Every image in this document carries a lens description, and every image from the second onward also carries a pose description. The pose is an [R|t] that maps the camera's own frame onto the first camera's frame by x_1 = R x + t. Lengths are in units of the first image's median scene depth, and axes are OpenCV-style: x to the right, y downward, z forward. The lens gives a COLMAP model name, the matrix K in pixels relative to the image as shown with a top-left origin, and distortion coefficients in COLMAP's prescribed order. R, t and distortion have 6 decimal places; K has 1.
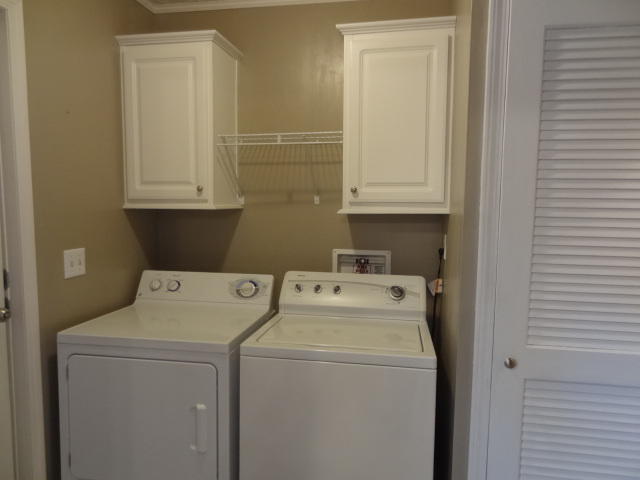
lens RADIAL K [[453.1, 0, 320.0], [0, 453.1, 240.0], [0, 0, 1]] dist [-0.009891, 0.032708]
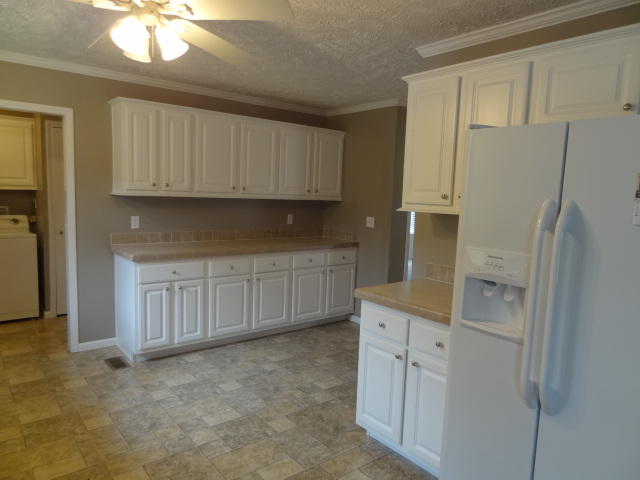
lens RADIAL K [[453.1, 0, 320.0], [0, 453.1, 240.0], [0, 0, 1]] dist [-0.009891, 0.032708]
pose [[0.665604, -0.067007, 0.743291, -0.580123], [0.033093, 0.997631, 0.060302, 0.124843], [-0.745571, -0.015540, 0.666245, -1.930739]]
